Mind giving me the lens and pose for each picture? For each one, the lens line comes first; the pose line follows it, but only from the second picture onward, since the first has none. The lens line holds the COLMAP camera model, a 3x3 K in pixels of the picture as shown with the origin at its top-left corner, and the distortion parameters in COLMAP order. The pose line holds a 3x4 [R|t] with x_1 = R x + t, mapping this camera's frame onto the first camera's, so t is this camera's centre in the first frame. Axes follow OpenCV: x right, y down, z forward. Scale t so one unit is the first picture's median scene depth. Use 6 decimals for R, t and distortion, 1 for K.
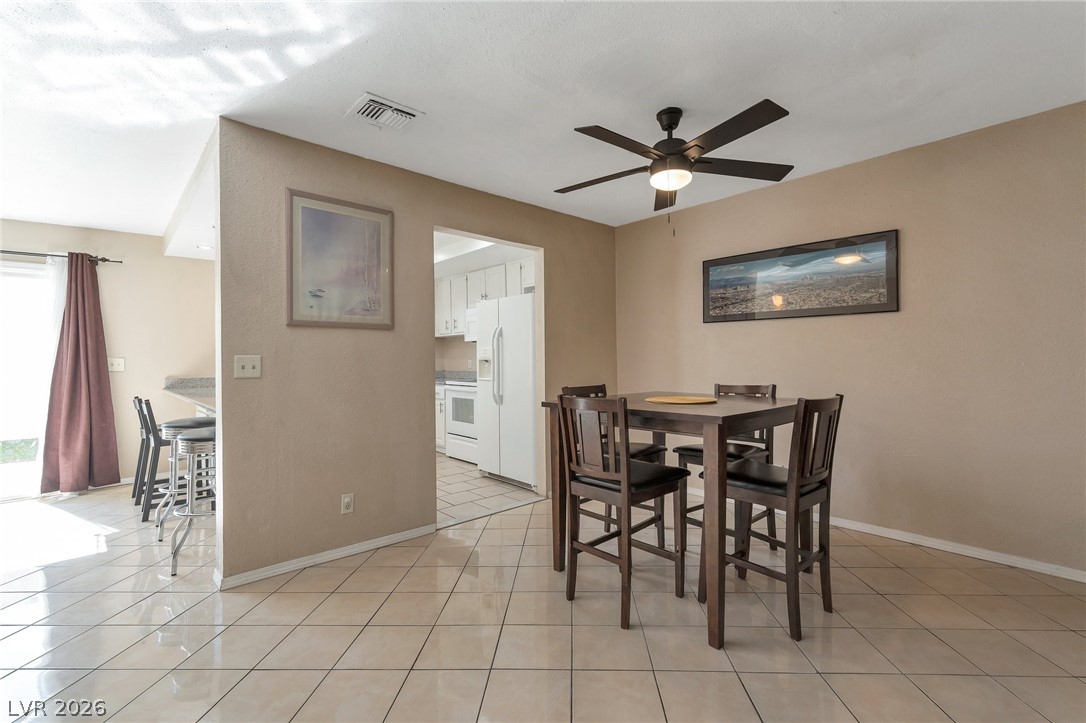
lens RADIAL K [[481.1, 0, 546.0], [0, 481.1, 361.6], [0, 0, 1]] dist [0.003813, 0.001052]
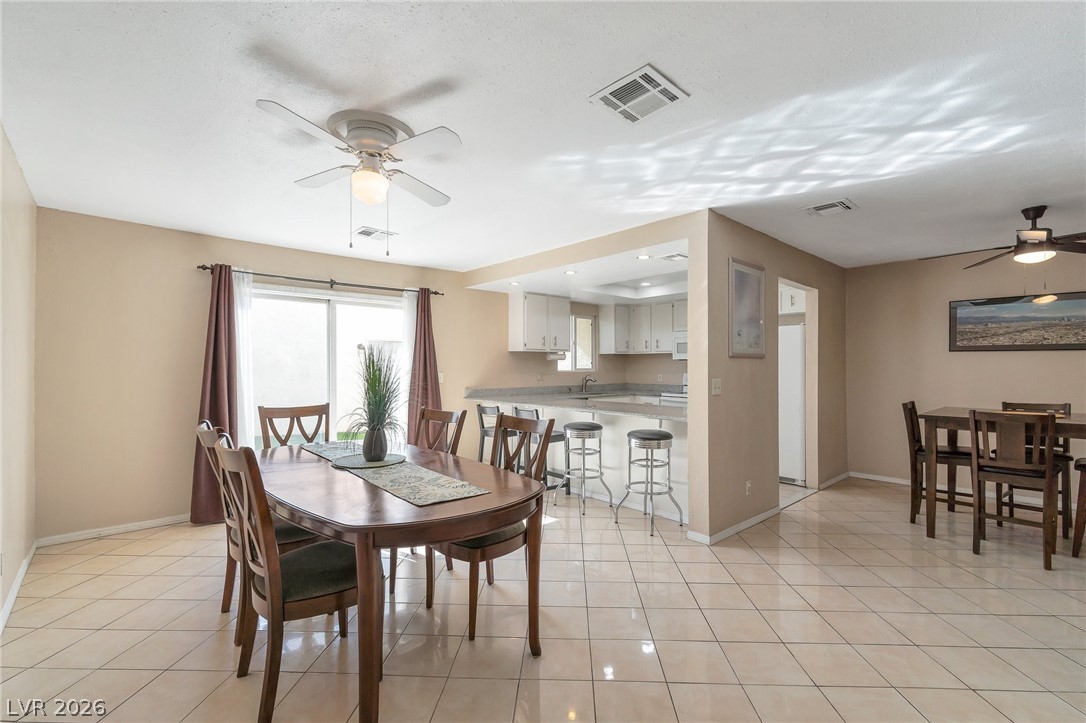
lens RADIAL K [[481.1, 0, 542.8], [0, 481.1, 363.7], [0, 0, 1]] dist [0.003813, 0.001052]
pose [[0.999922, 0.011340, -0.005149, -0.750727], [-0.011395, 0.999876, -0.010888, -0.023590], [0.005025, 0.010946, 0.999927, -0.265379]]
